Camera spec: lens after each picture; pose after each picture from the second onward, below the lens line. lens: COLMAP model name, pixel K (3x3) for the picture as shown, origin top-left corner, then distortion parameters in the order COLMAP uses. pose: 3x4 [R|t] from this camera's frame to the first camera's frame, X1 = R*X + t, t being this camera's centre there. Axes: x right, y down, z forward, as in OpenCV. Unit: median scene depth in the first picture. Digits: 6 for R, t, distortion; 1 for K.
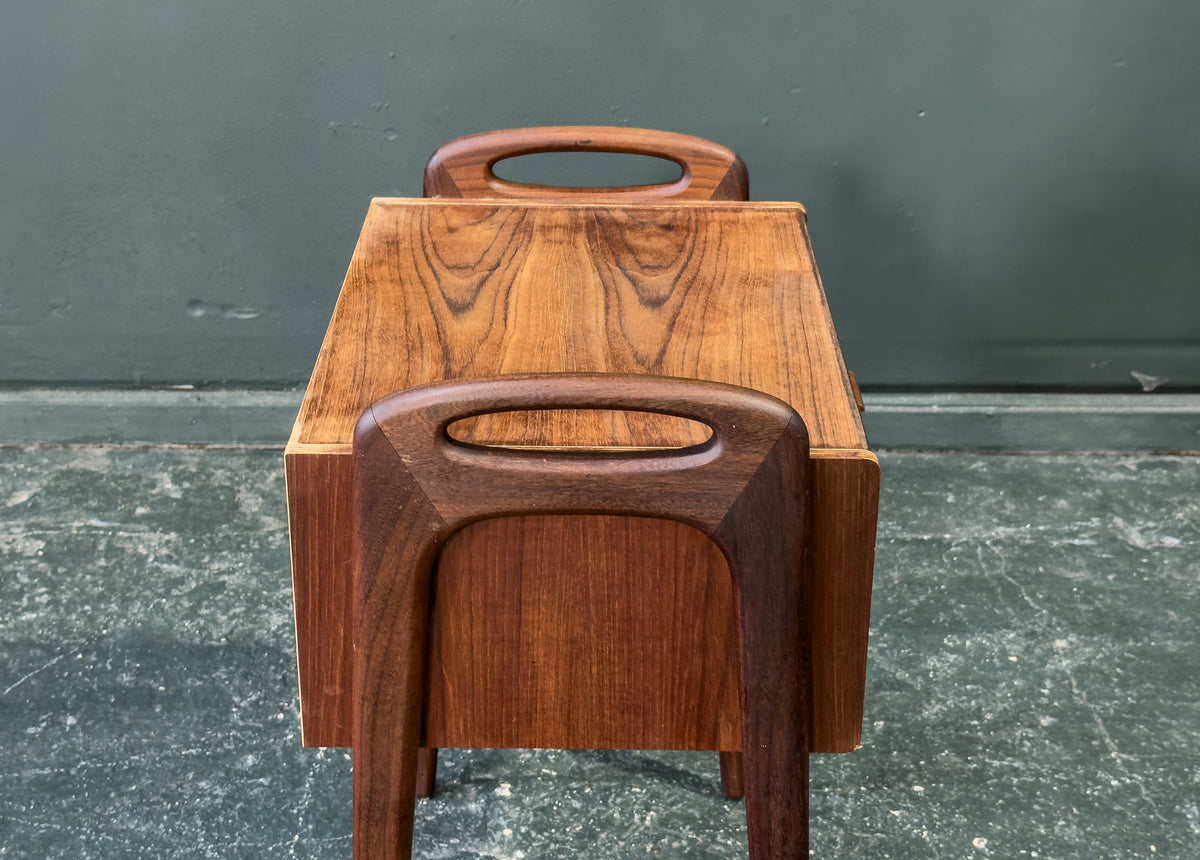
lens RADIAL K [[1887.0, 0, 591.0], [0, 1887.0, 394.8], [0, 0, 1]] dist [0.191810, -0.397175]
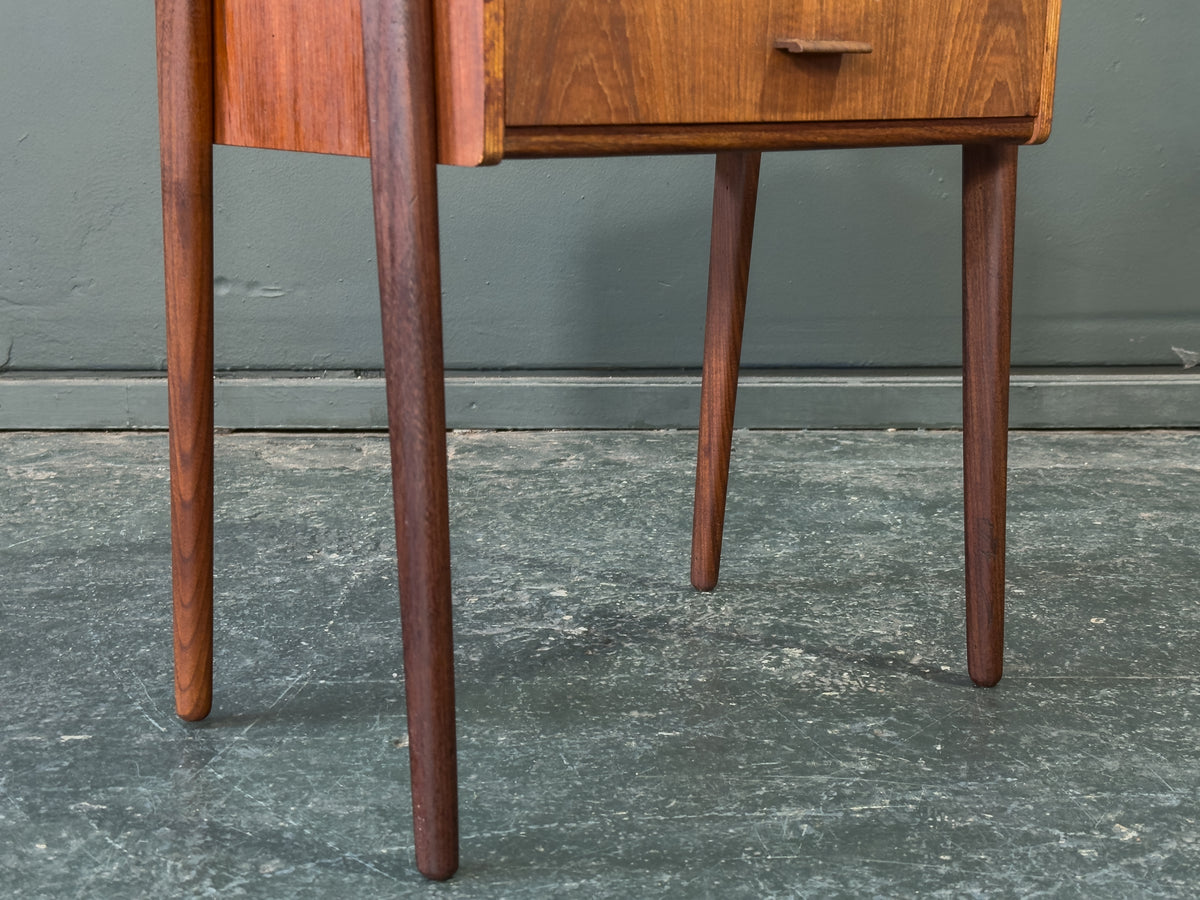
lens RADIAL K [[1725.0, 0, 579.3], [0, 1725.0, 448.4], [0, 0, 1]] dist [0.194221, -0.429126]
pose [[0.999858, -0.011904, 0.011967, -0.041237], [0.014245, 0.975413, -0.219923, 0.290776], [-0.009055, 0.220063, 0.975444, 0.167153]]
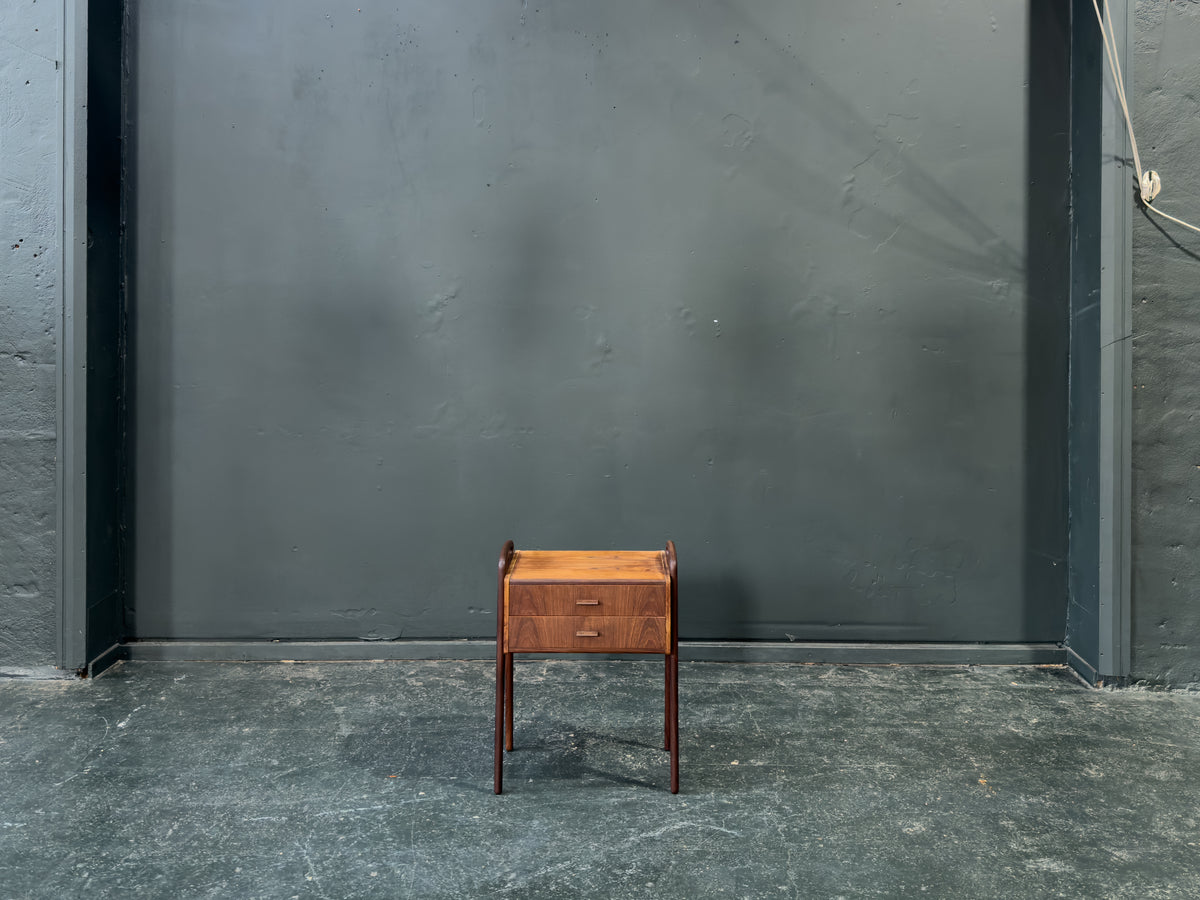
lens RADIAL K [[1120.8, 0, 612.4], [0, 1120.8, 306.1], [0, 0, 1]] dist [0.134138, -0.270007]
pose [[0.999936, -0.004017, -0.010549, 0.044451], [-0.000692, 0.910953, -0.412511, 0.311022], [0.011267, 0.412492, 0.910892, -1.007689]]
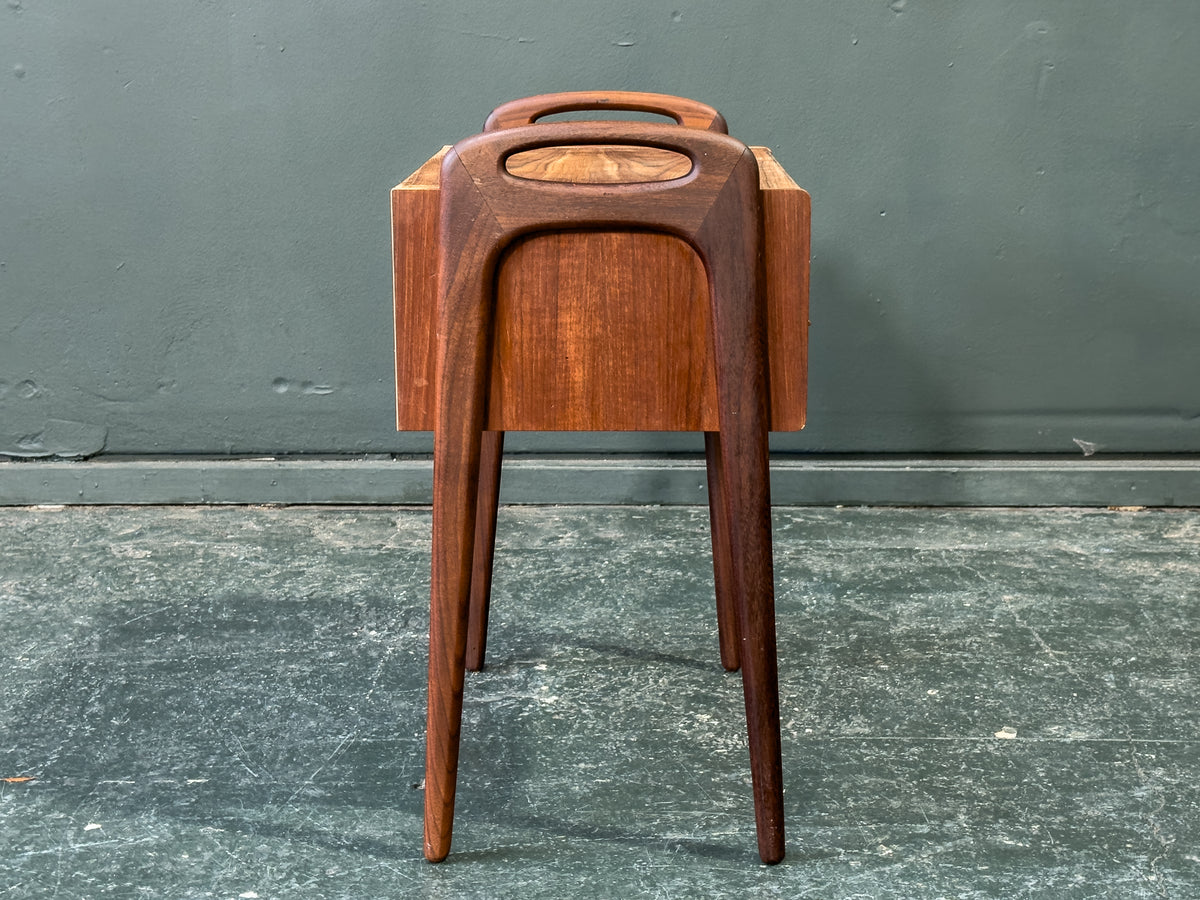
lens RADIAL K [[1919.7, 0, 624.3], [0, 1919.7, 399.0], [0, 0, 1]] dist [0.178254, -0.312855]
pose [[0.999972, -0.007220, 0.002168, 0.004988], [0.007522, 0.974593, -0.223857, 0.286209], [-0.000496, 0.223867, 0.974620, -0.210574]]
